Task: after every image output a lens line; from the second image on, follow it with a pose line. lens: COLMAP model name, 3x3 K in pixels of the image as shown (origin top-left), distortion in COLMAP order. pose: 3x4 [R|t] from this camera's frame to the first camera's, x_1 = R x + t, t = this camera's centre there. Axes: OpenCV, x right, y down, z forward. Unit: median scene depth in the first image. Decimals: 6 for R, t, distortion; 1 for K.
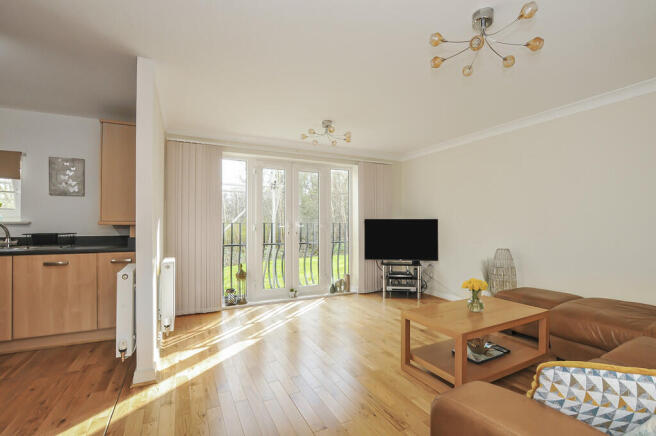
lens RADIAL K [[293.9, 0, 329.8], [0, 293.9, 220.6], [0, 0, 1]] dist [-0.031193, 0.004709]
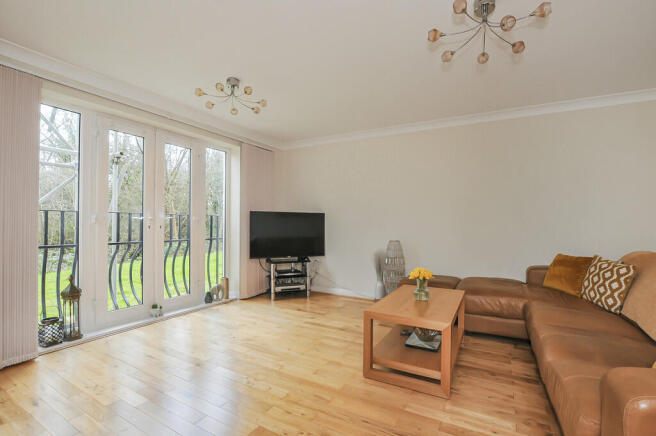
lens RADIAL K [[293.9, 0, 327.5], [0, 293.9, 224.8], [0, 0, 1]] dist [-0.031193, 0.004709]
pose [[0.835576, 0.005357, 0.549348, -0.166281], [-0.013861, 0.999840, 0.011332, 0.022823], [-0.549200, -0.017083, 0.835517, 0.173075]]
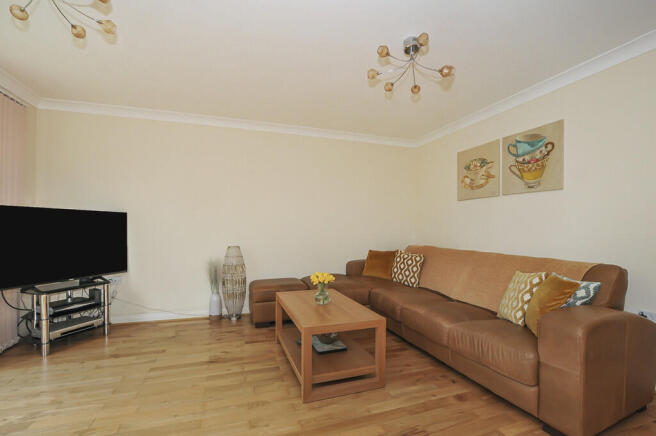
lens RADIAL K [[293.9, 0, 324.7], [0, 293.9, 227.7], [0, 0, 1]] dist [-0.031193, 0.004709]
pose [[0.150162, 0.003039, 0.988657, -0.254163], [-0.014999, 0.999887, -0.000795, 0.024708], [-0.988548, -0.014709, 0.150191, 0.425833]]
